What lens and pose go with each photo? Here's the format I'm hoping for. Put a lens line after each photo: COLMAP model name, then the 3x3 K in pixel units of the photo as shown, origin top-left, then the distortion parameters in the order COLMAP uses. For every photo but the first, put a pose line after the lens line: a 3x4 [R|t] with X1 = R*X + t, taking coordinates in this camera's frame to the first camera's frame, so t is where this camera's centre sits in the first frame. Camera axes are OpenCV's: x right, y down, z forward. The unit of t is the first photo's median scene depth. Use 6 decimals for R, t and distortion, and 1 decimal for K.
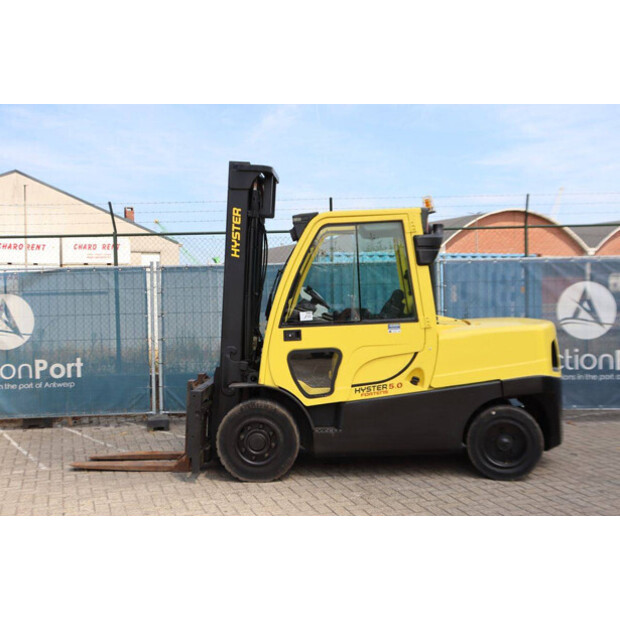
lens RADIAL K [[758.7, 0, 310.0], [0, 758.7, 310.0], [0, 0, 1]] dist [0.022330, 0.028418]
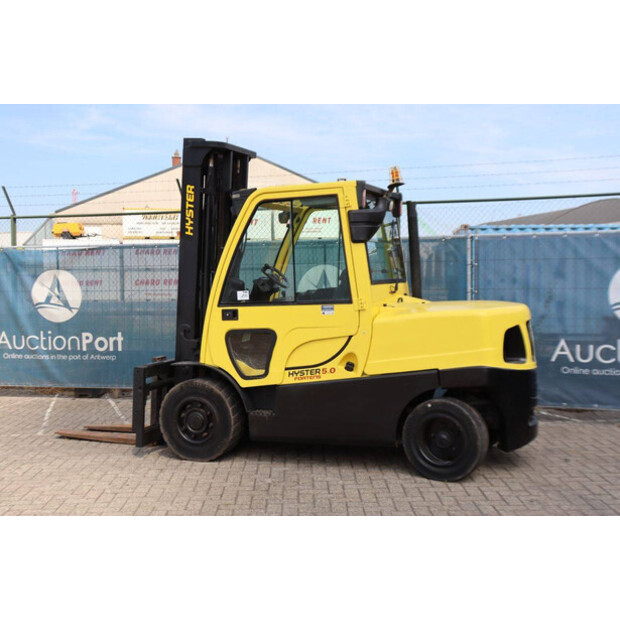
lens RADIAL K [[838.9, 0, 291.1], [0, 838.9, 297.6], [0, 0, 1]] dist [0.002456, -0.009595]
pose [[0.946219, 0.016846, -0.323088, 0.401011], [-0.012324, 0.999795, 0.016034, -0.007061], [0.323292, -0.011190, 0.946233, 0.000748]]
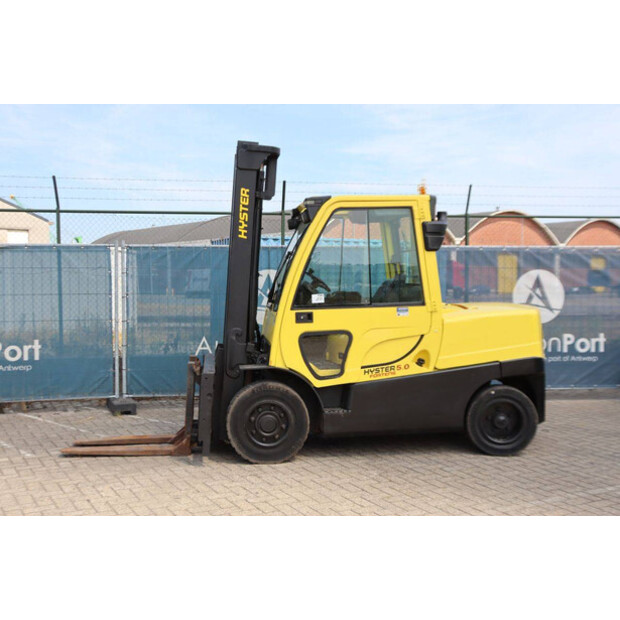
lens RADIAL K [[758.7, 0, 310.0], [0, 758.7, 310.0], [0, 0, 1]] dist [0.022330, 0.028418]
pose [[0.984461, 0.010107, 0.175311, -0.191942], [-0.013793, 0.999708, 0.019821, 0.003325], [-0.175060, -0.021931, 0.984314, 0.007979]]
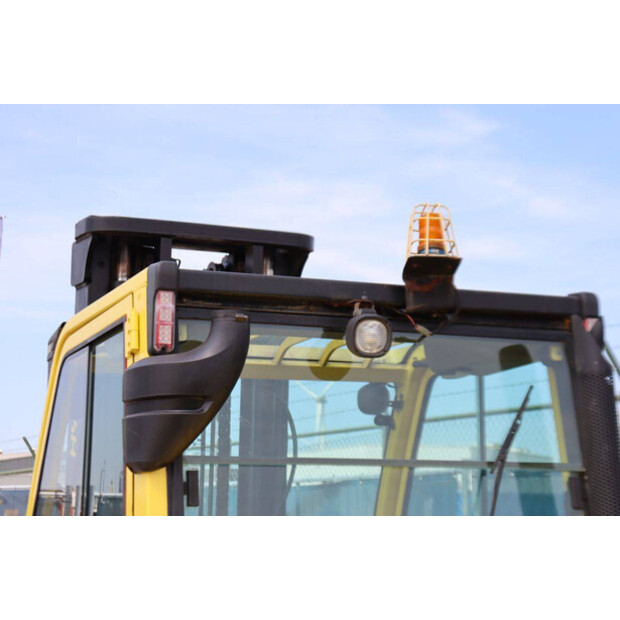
lens RADIAL K [[1263.6, 0, 309.4], [0, 1263.6, 303.3], [0, 0, 1]] dist [0.283046, 0.324640]
pose [[0.451817, -0.134982, -0.881840, 0.578870], [-0.020268, 0.986679, -0.161414, -0.045586], [0.891880, 0.090803, 0.443062, 0.839709]]
